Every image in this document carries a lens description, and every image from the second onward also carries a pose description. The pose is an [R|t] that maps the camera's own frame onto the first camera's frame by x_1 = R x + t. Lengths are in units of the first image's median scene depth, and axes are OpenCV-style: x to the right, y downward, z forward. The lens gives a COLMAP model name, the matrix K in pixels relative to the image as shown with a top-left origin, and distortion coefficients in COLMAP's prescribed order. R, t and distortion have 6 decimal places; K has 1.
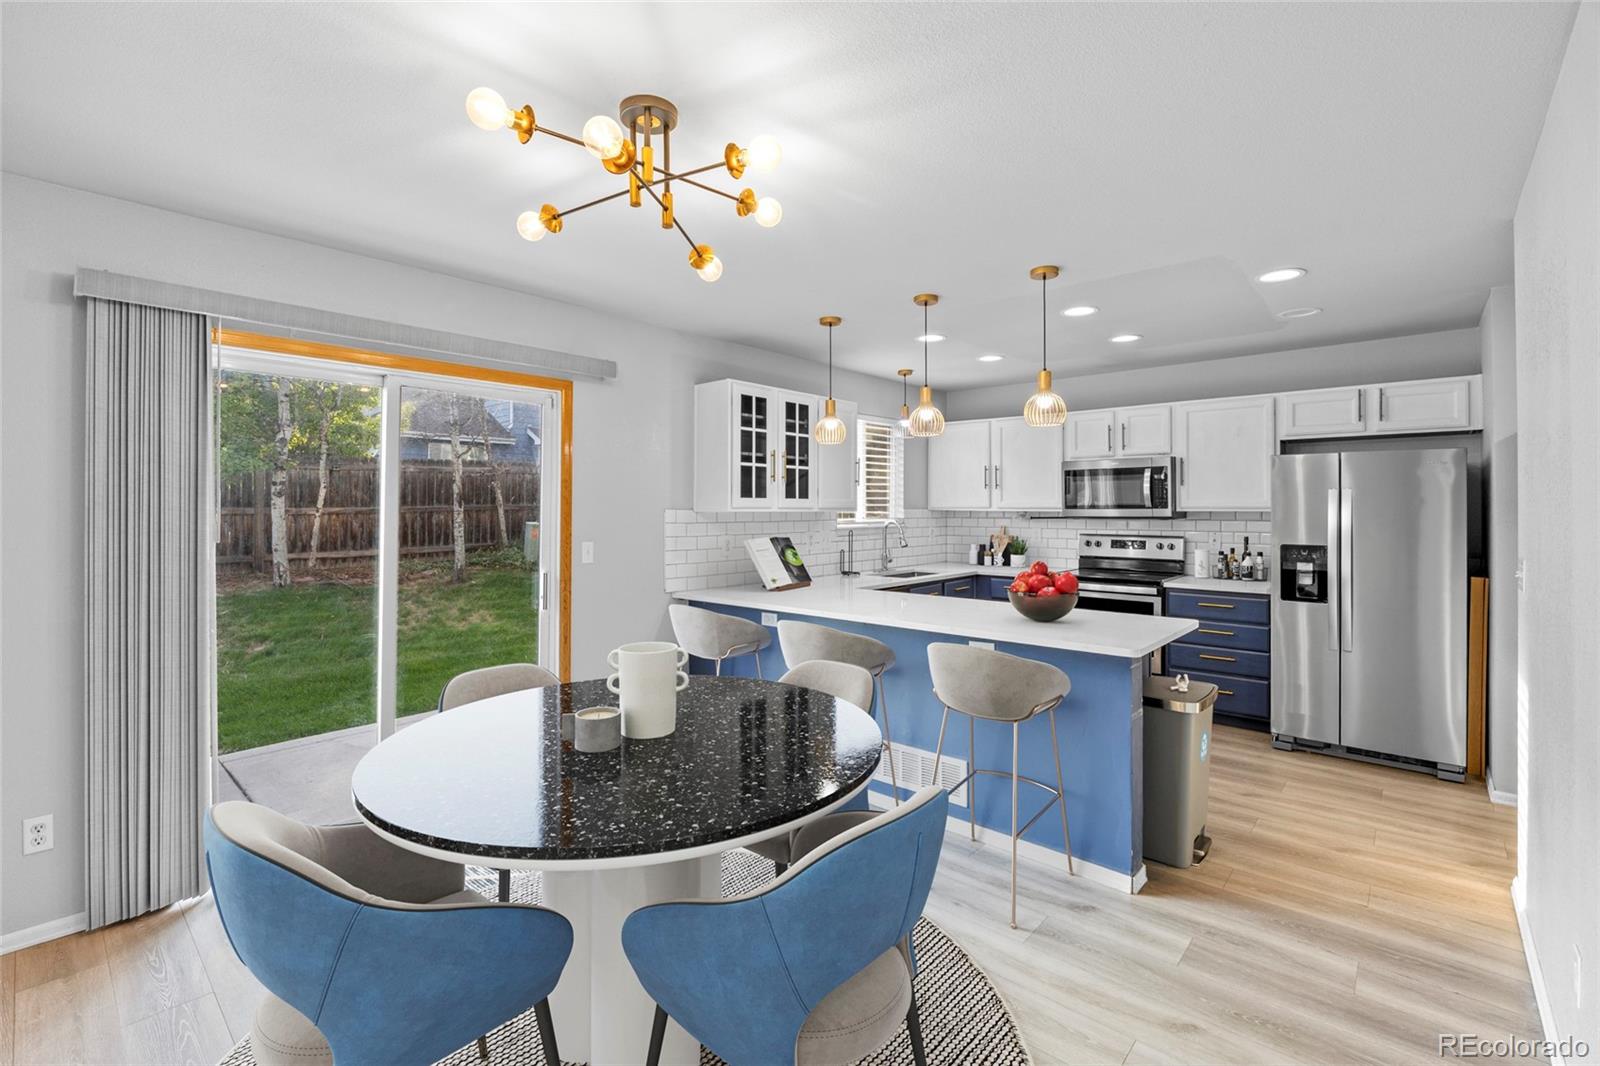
lens RADIAL K [[709.1, 0, 810.1], [0, 709.1, 503.3], [0, 0, 1]] dist [-0.001600, -0.000351]
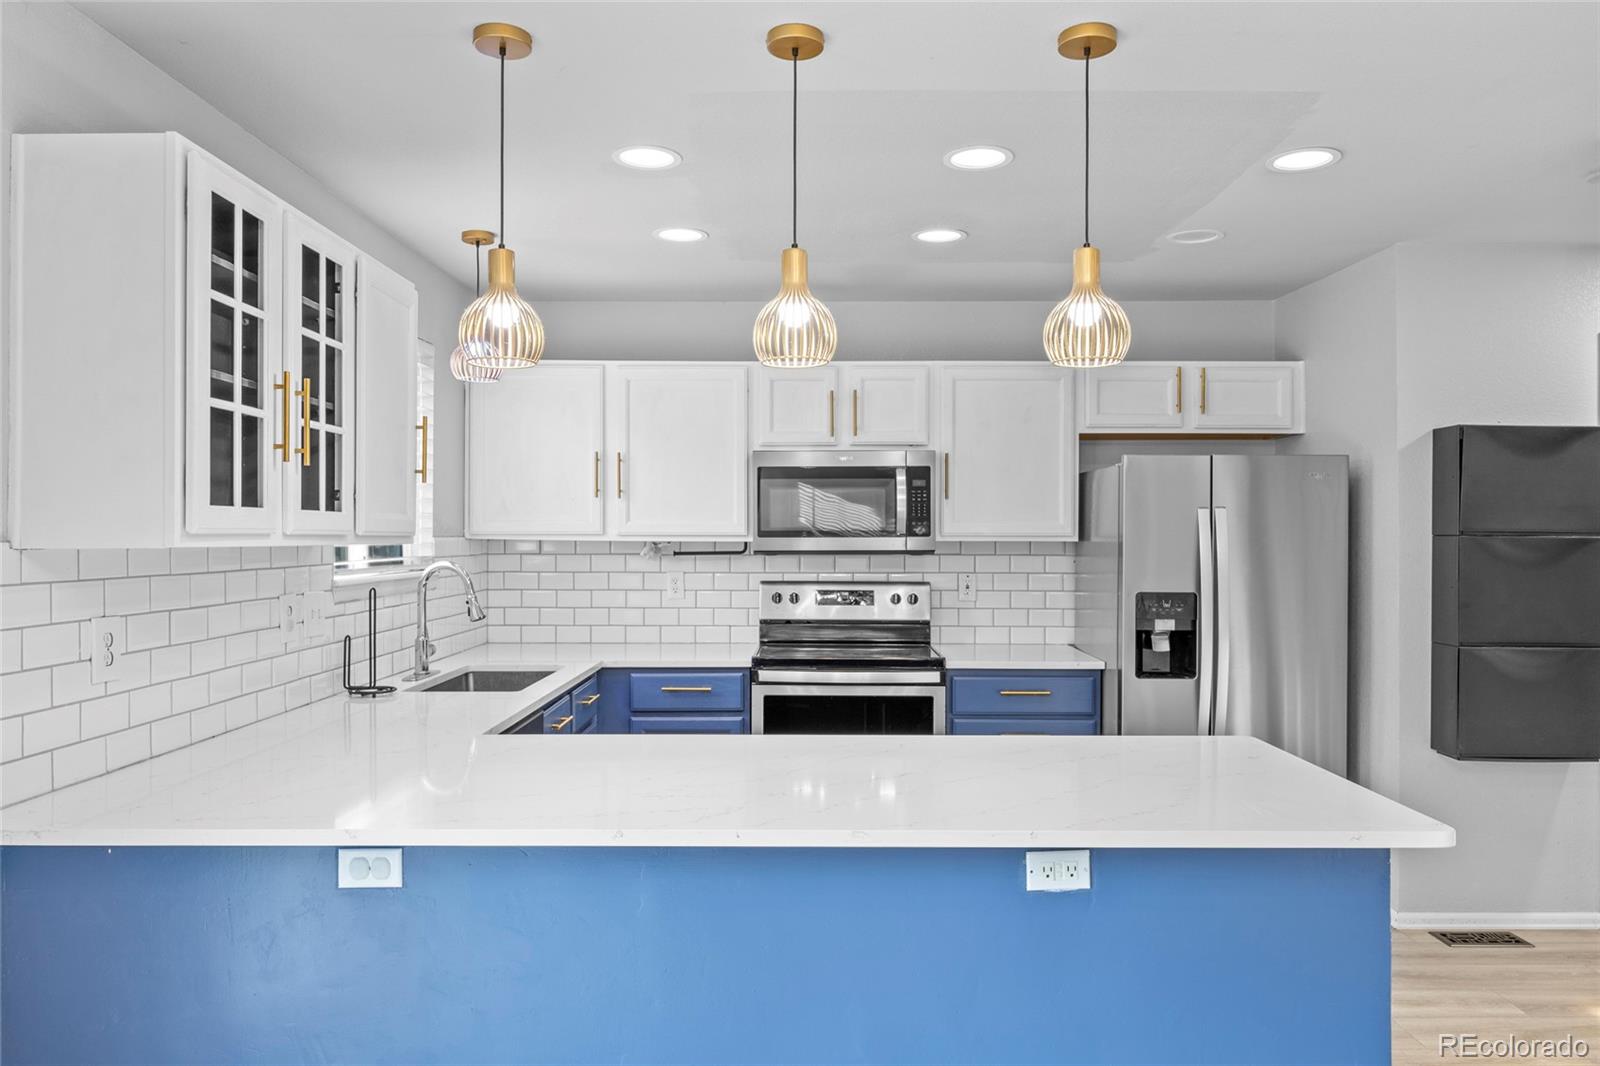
lens RADIAL K [[1109.6, 0, 806.7], [0, 1109.6, 539.7], [0, 0, 1]] dist [0.010348, 0.006179]
pose [[0.758634, -0.001370, 0.651515, -0.208188], [-0.006669, 0.999929, 0.009868, 0.001477], [-0.651482, -0.011831, 0.758572, 0.388201]]
